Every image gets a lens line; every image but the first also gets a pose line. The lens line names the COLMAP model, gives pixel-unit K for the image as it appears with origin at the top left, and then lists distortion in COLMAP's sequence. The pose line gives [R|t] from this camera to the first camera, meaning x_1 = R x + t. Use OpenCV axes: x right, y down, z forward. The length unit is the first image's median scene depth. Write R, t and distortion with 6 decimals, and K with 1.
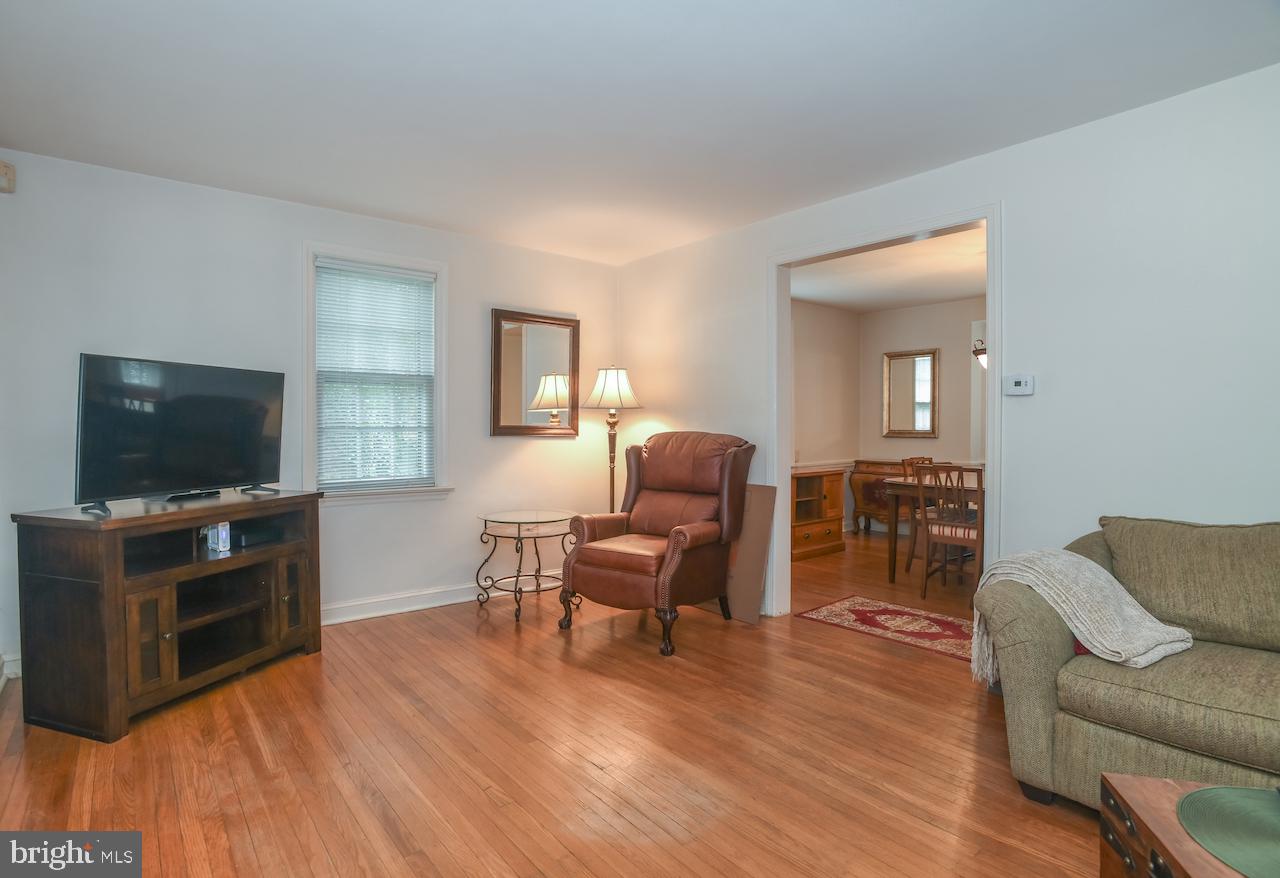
lens RADIAL K [[652.4, 0, 640.0], [0, 652.4, 439.0], [0, 0, 1]] dist [-0.086104, 0.047971]
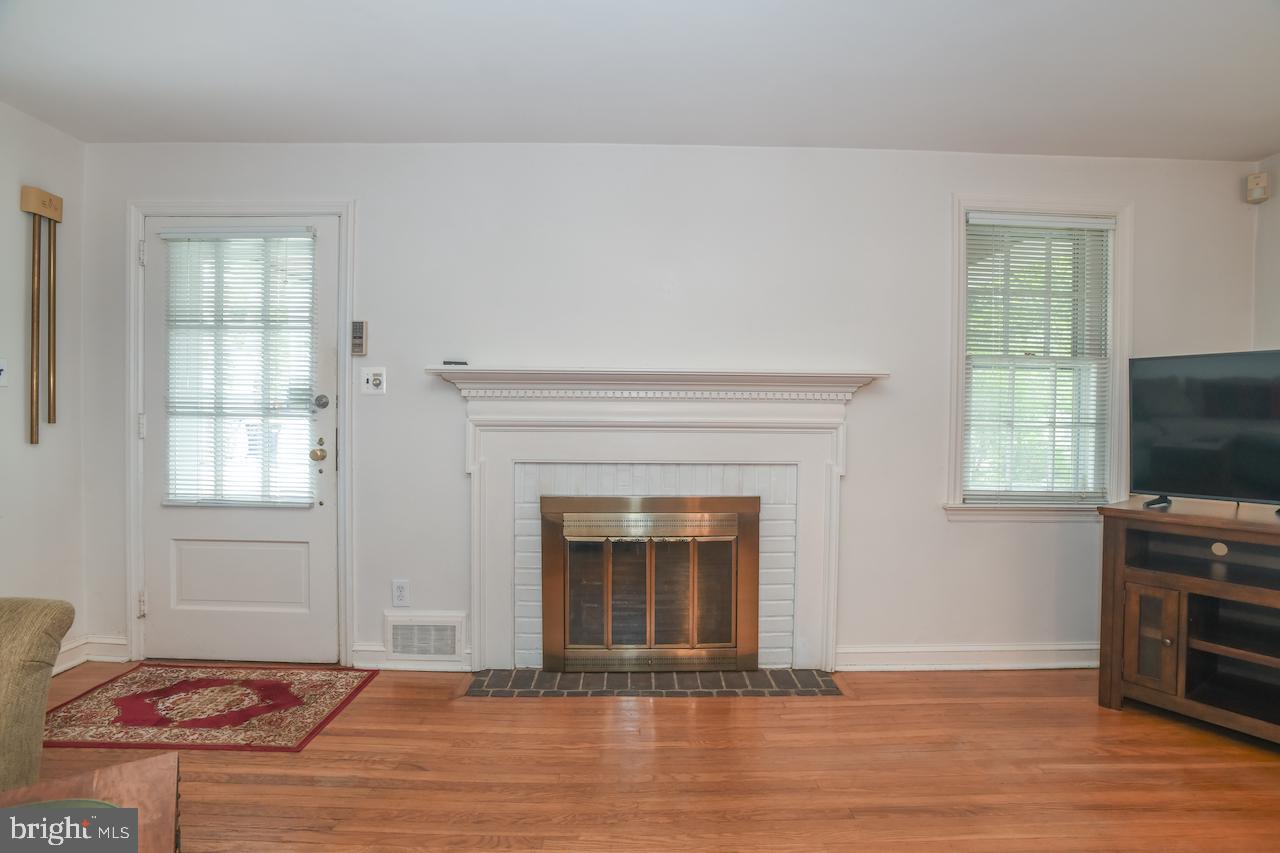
lens RADIAL K [[632.8, 0, 647.0], [0, 632.8, 425.6], [0, 0, 1]] dist [-0.068676, 0.029151]
pose [[-0.620450, 0.002066, -0.784243, 0.311850], [-0.026922, 0.999351, 0.023932, -0.012088], [0.783784, 0.035962, -0.619992, 0.616088]]
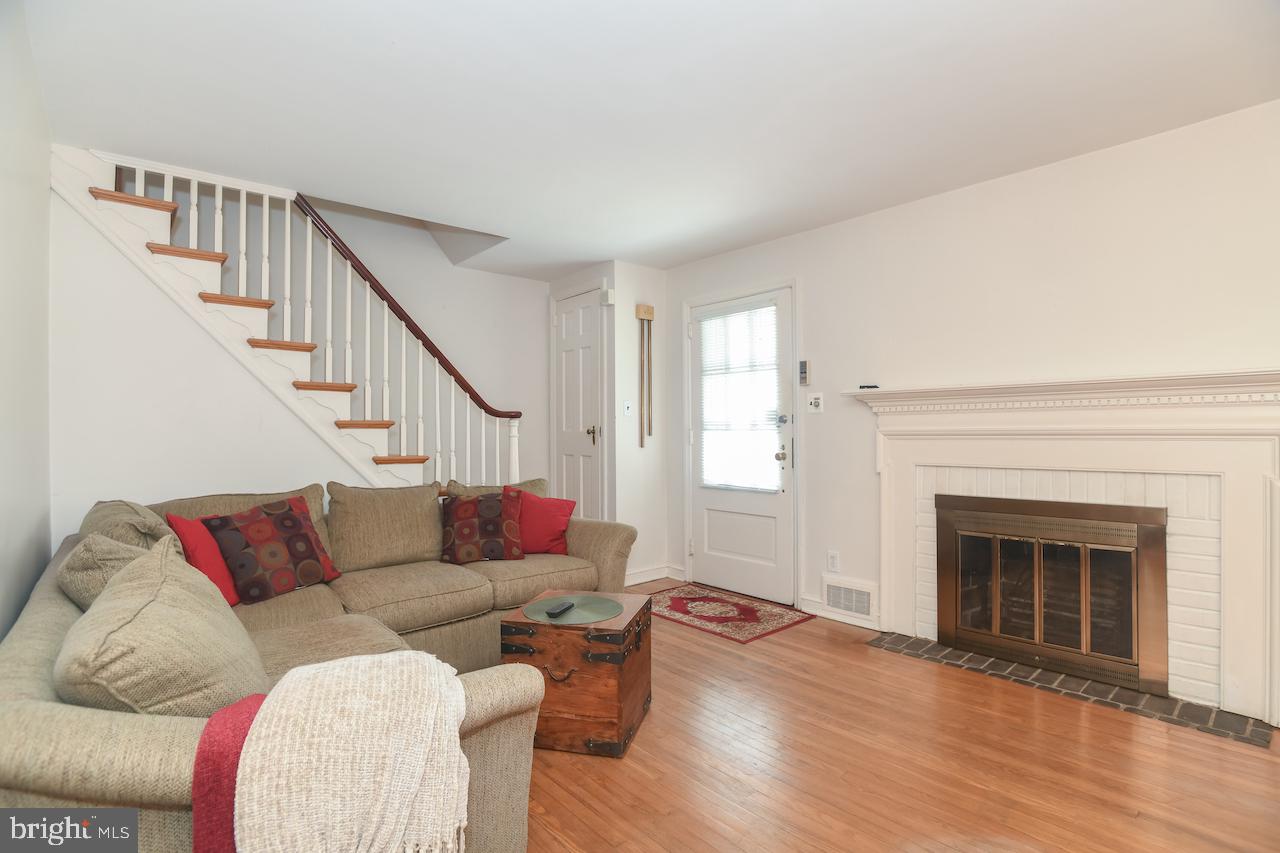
lens RADIAL K [[632.8, 0, 647.0], [0, 632.8, 425.6], [0, 0, 1]] dist [-0.068676, 0.029151]
pose [[-0.999320, 0.008029, -0.036000, 0.239056], [0.007424, 0.999829, 0.016925, -0.021735], [0.036129, 0.016646, -0.999208, 0.919414]]
